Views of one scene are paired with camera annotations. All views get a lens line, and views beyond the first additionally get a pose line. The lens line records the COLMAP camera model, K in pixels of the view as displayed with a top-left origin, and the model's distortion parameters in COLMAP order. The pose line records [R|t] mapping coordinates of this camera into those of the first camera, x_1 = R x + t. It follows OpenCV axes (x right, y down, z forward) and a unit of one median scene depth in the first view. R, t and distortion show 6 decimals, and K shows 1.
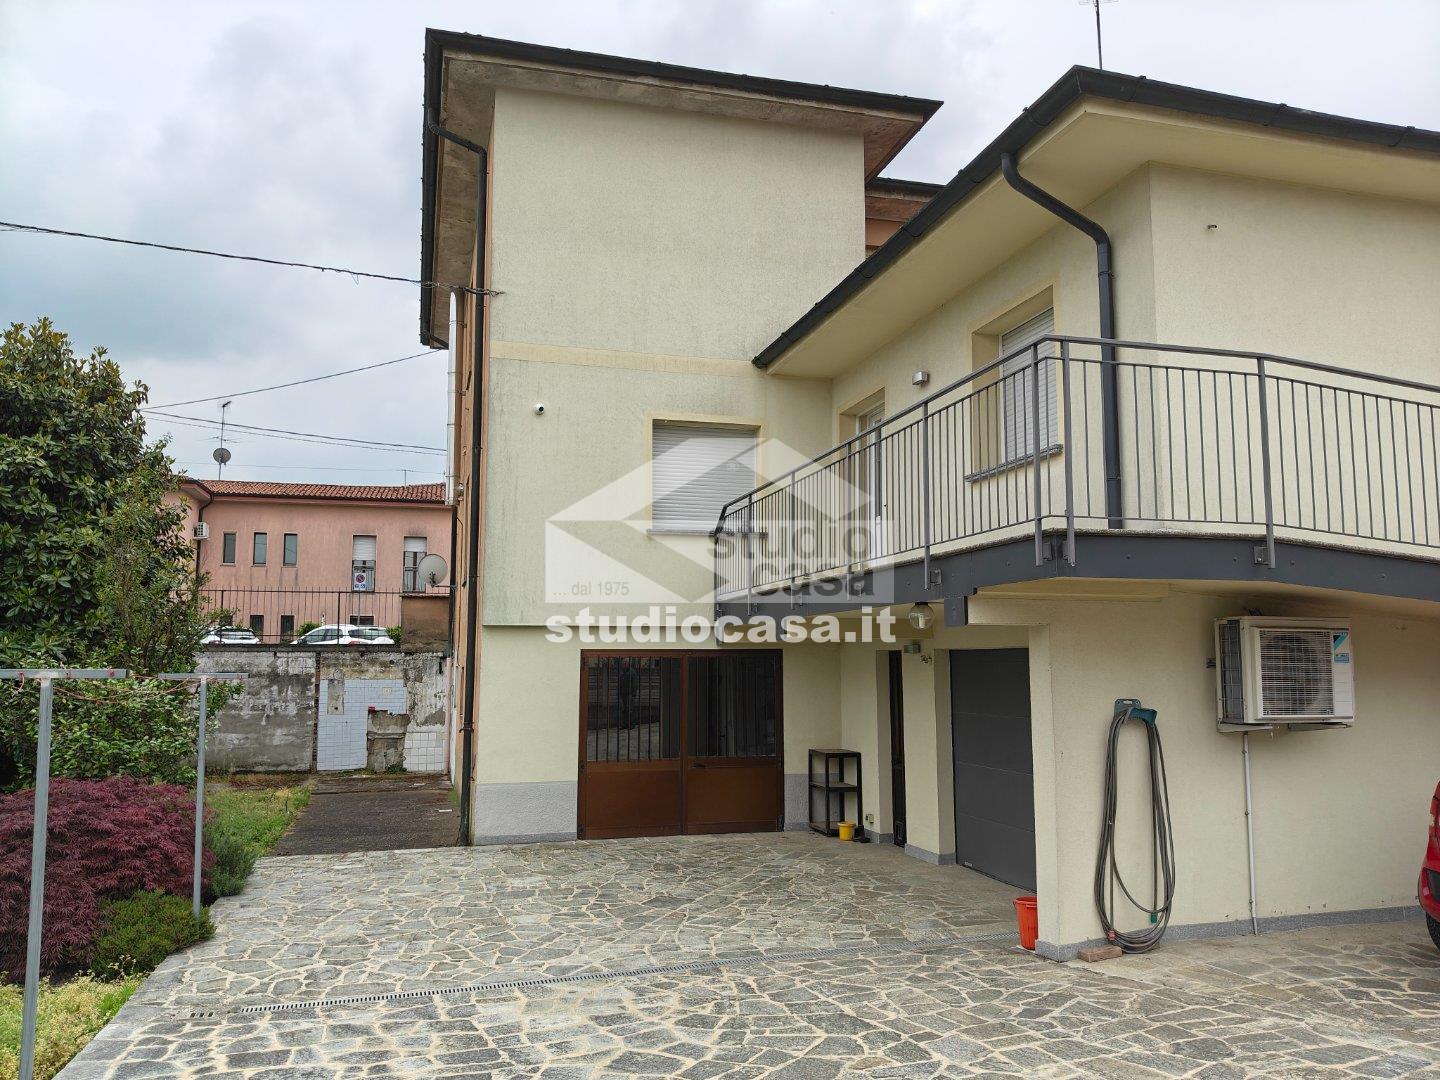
lens RADIAL K [[1117.9, 0, 744.2], [0, 1117.9, 548.0], [0, 0, 1]] dist [0.043102, -0.099942]
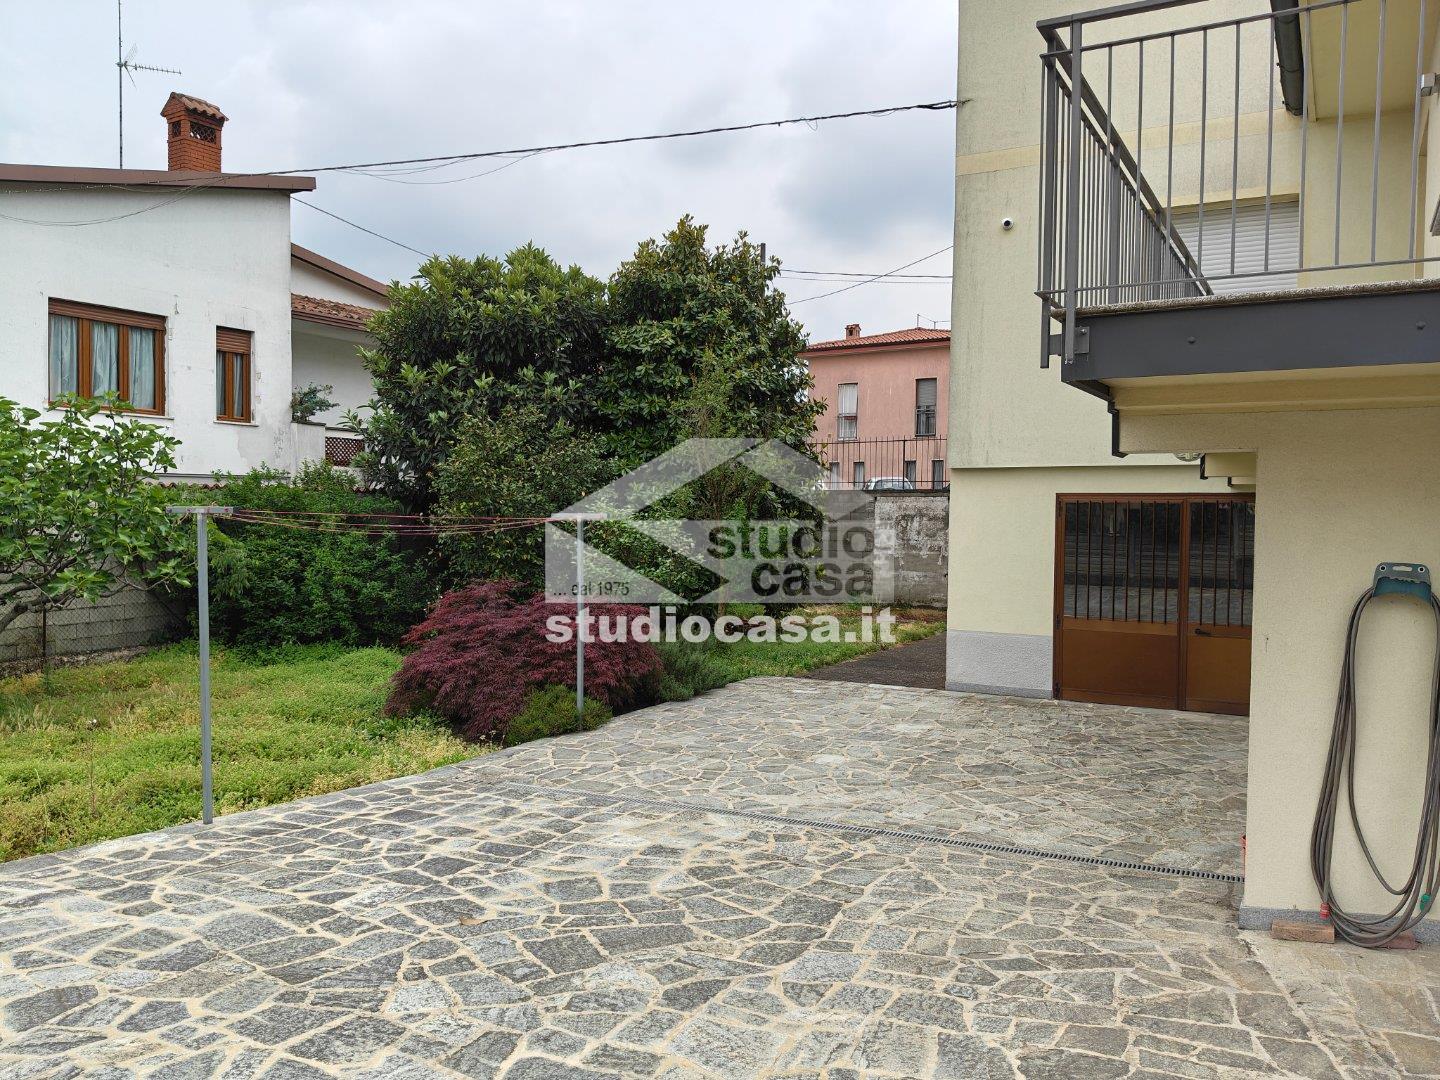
lens RADIAL K [[1117.9, 0, 721.6], [0, 1117.9, 583.7], [0, 0, 1]] dist [0.043102, -0.099942]
pose [[0.707113, 0.050361, -0.705305, 0.532720], [0.069112, 0.987762, 0.139819, 0.032531], [0.703715, -0.147613, 0.694978, 0.306630]]
